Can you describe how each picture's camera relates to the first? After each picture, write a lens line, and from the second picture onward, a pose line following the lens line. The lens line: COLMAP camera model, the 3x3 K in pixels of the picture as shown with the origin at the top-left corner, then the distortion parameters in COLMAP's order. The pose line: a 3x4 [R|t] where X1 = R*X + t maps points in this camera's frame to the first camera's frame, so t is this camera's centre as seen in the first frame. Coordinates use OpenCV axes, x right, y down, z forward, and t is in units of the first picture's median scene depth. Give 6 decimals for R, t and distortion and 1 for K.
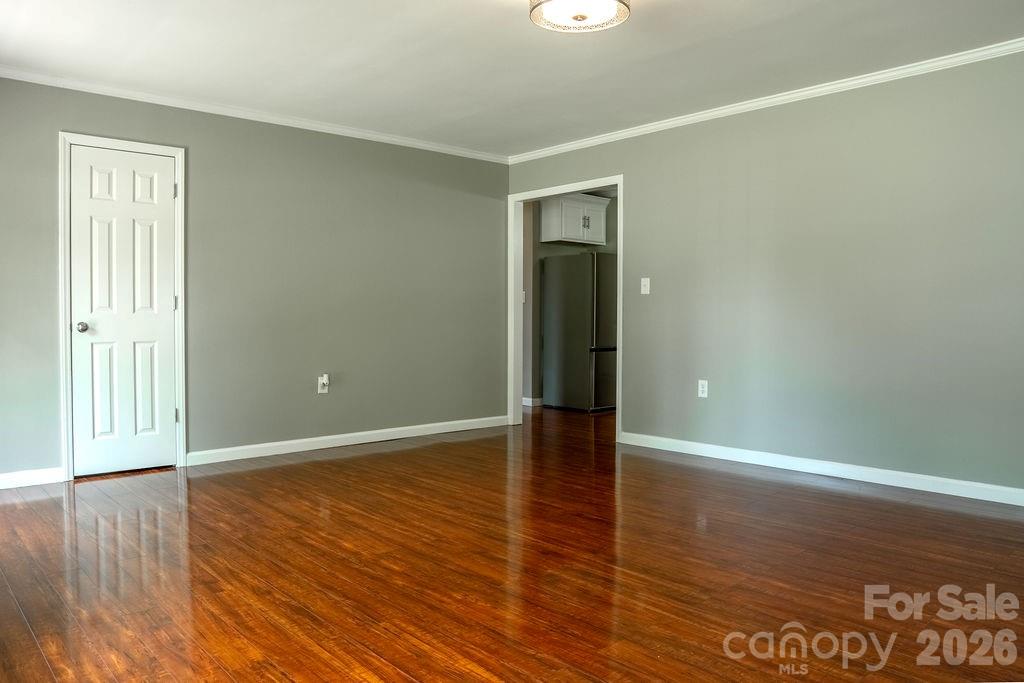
lens RADIAL K [[730.9, 0, 519.0], [0, 730.9, 333.5], [0, 0, 1]] dist [-0.066336, 0.032643]
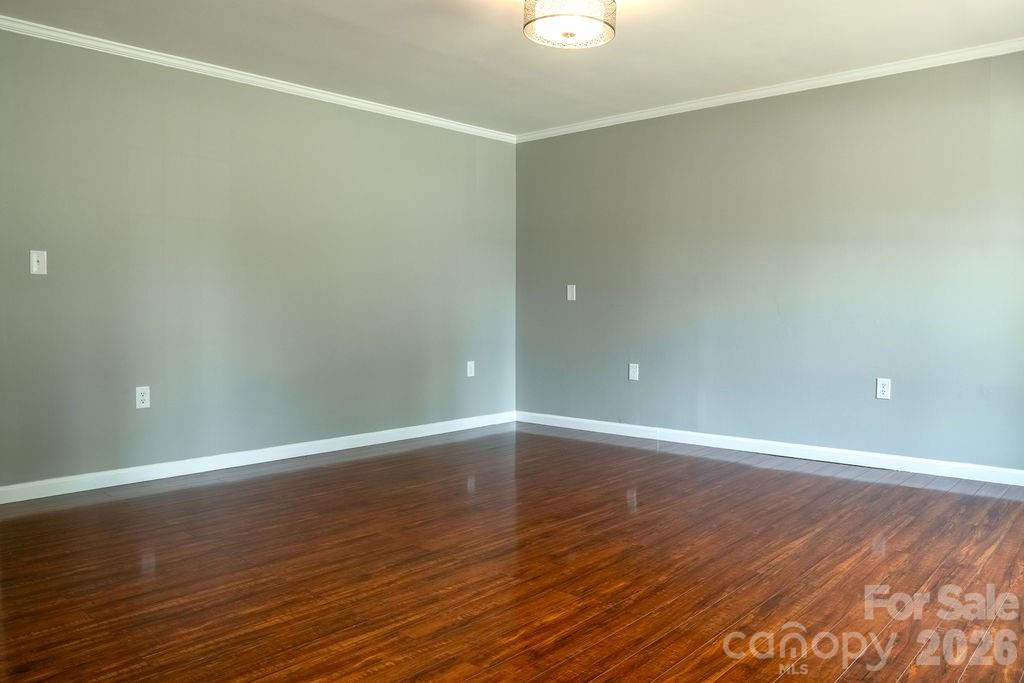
lens RADIAL K [[730.9, 0, 513.3], [0, 730.9, 352.4], [0, 0, 1]] dist [-0.066336, 0.032643]
pose [[-0.094858, -0.056164, 0.993905, -0.789885], [0.018111, 0.998145, 0.058132, -0.017716], [-0.995326, 0.023515, -0.093664, 0.915475]]
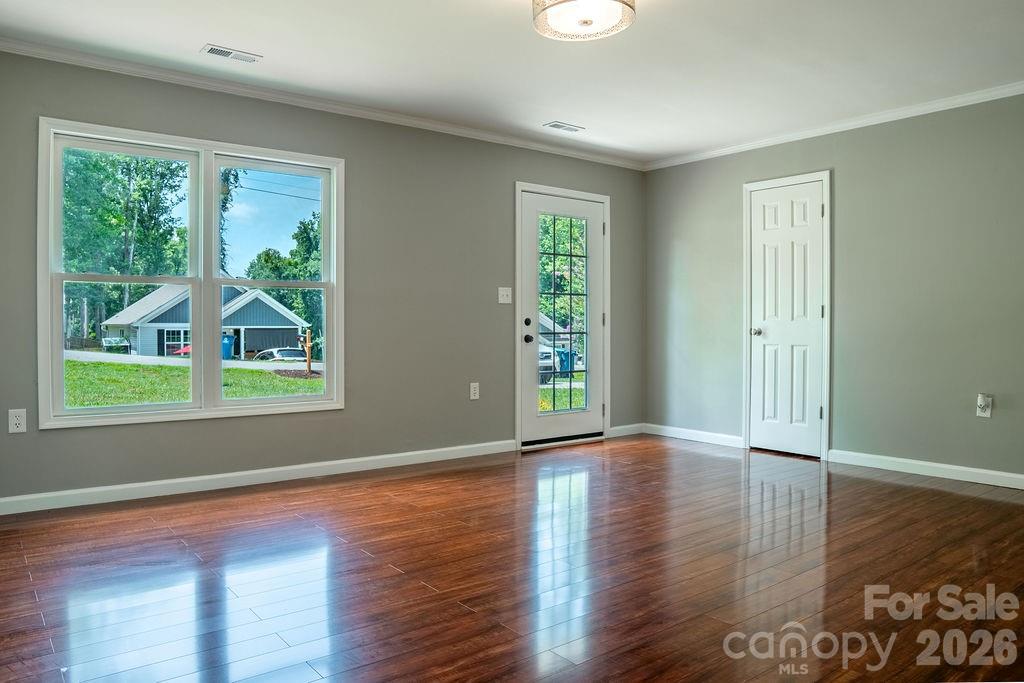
lens RADIAL K [[730.9, 0, 505.1], [0, 730.9, 337.8], [0, 0, 1]] dist [-0.066336, 0.032643]
pose [[-0.085056, 0.018574, -0.996203, 0.825211], [-0.023386, 0.999514, 0.020632, -0.016710], [0.996102, 0.025053, -0.084581, 0.746637]]
